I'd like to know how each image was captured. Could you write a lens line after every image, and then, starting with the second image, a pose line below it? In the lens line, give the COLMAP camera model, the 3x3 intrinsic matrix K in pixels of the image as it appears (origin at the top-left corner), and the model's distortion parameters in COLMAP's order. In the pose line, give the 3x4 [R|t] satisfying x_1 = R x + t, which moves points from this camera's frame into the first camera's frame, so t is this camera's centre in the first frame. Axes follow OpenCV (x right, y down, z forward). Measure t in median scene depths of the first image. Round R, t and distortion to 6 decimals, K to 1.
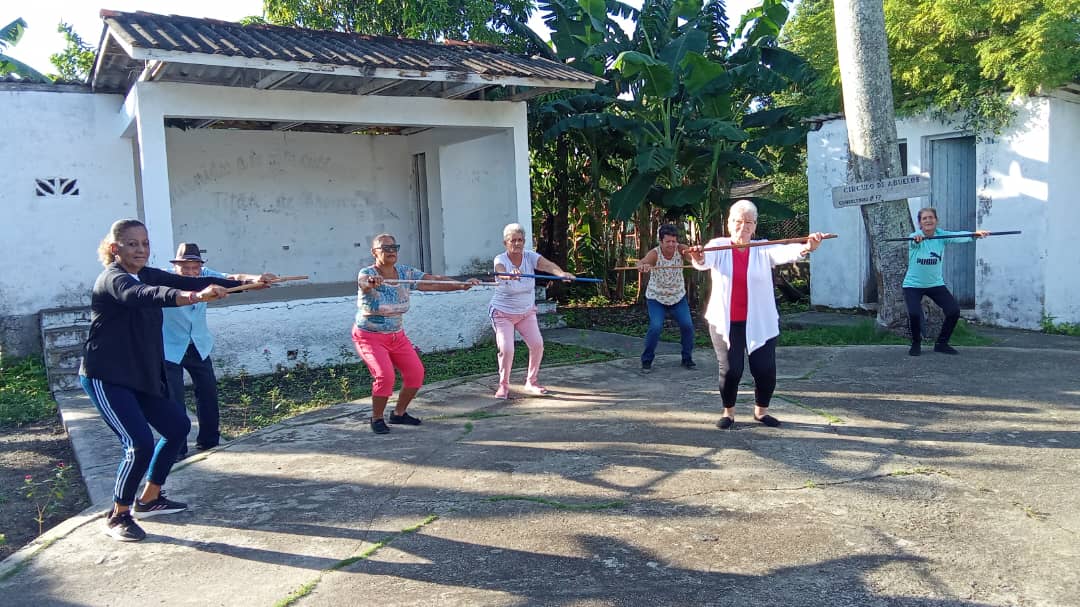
lens RADIAL K [[831.7, 0, 540.0], [0, 831.7, 303.5], [0, 0, 1]] dist [0.052818, -0.109885]
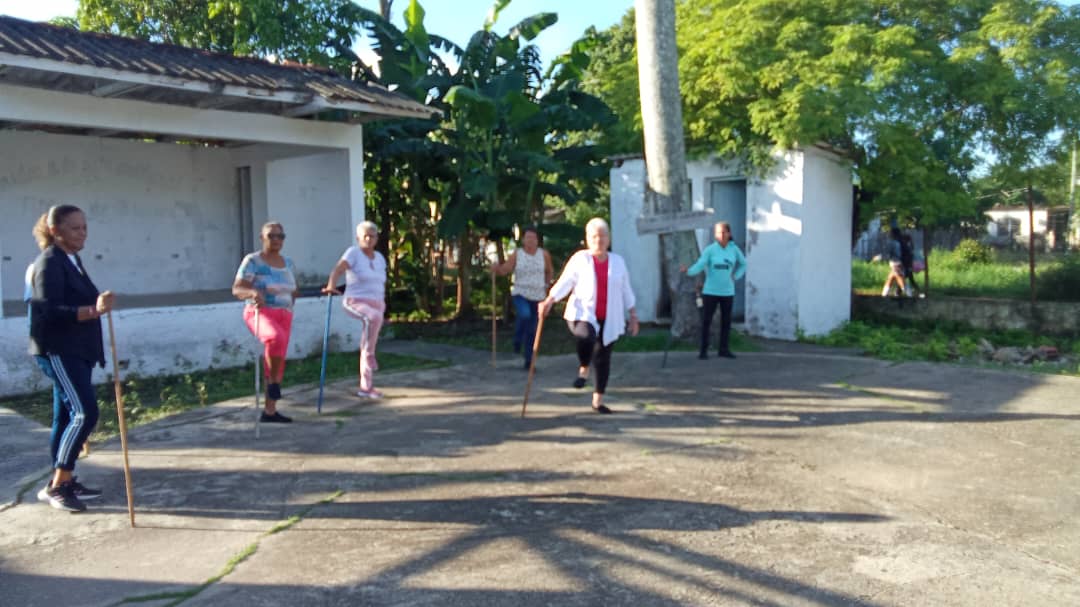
lens RADIAL K [[831.7, 0, 540.0], [0, 831.7, 303.5], [0, 0, 1]] dist [0.052818, -0.109885]
pose [[0.966878, 0.012490, 0.254932, -0.074739], [-0.006186, 0.999655, -0.025516, 0.011507], [-0.255162, 0.023094, 0.966622, -0.087872]]
